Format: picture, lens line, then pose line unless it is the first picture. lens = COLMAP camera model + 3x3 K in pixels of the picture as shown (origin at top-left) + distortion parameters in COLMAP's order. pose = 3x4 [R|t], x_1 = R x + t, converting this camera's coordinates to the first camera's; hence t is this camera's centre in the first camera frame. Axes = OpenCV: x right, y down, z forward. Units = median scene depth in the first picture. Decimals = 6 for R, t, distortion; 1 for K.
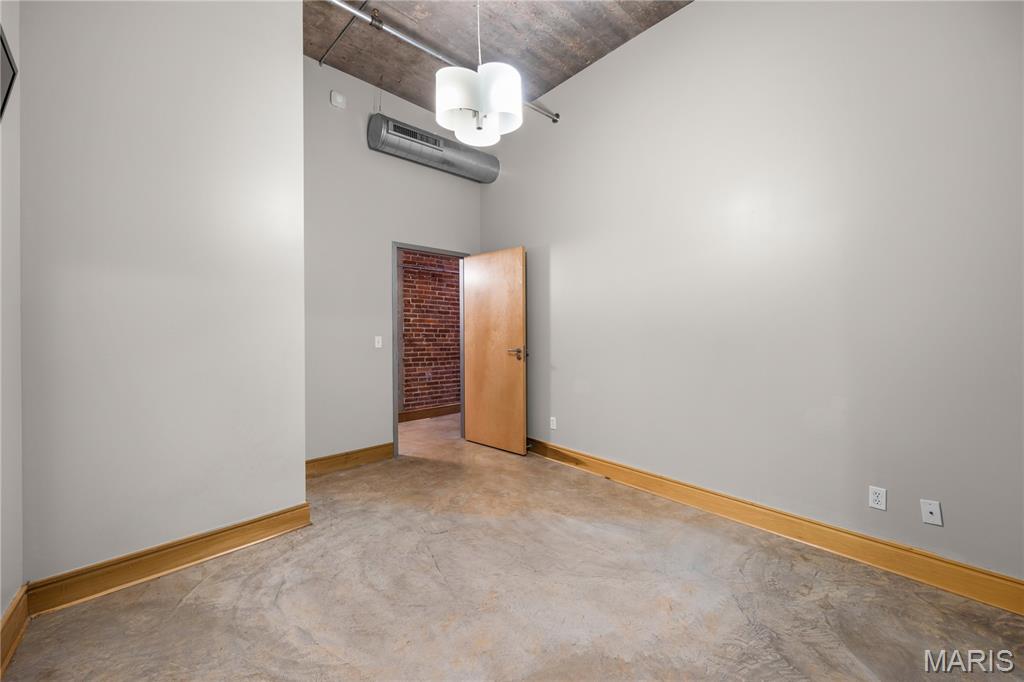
lens RADIAL K [[410.9, 0, 512.5], [0, 410.9, 330.0], [0, 0, 1]] dist [-0.000955, -0.000148]
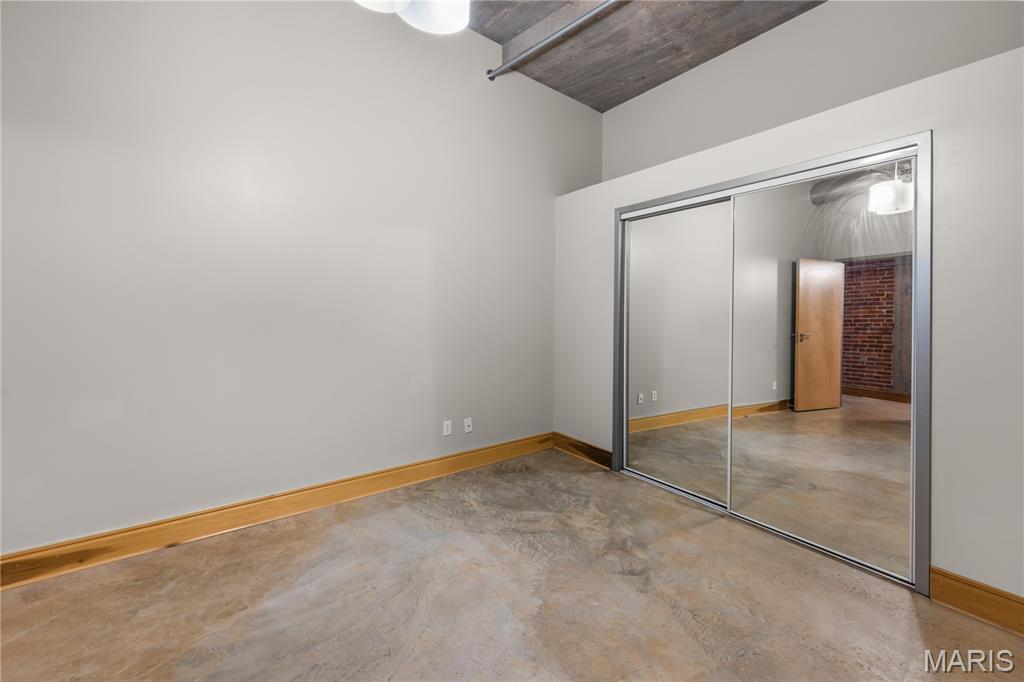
lens RADIAL K [[414.9, 0, 511.5], [0, 414.9, 309.1], [0, 0, 1]] dist [-0.002659, -0.000391]
pose [[0.033047, 0.018159, 0.999289, -0.613904], [-0.015110, 0.999730, -0.017667, -0.001577], [-0.999340, -0.014515, 0.033312, 0.714100]]
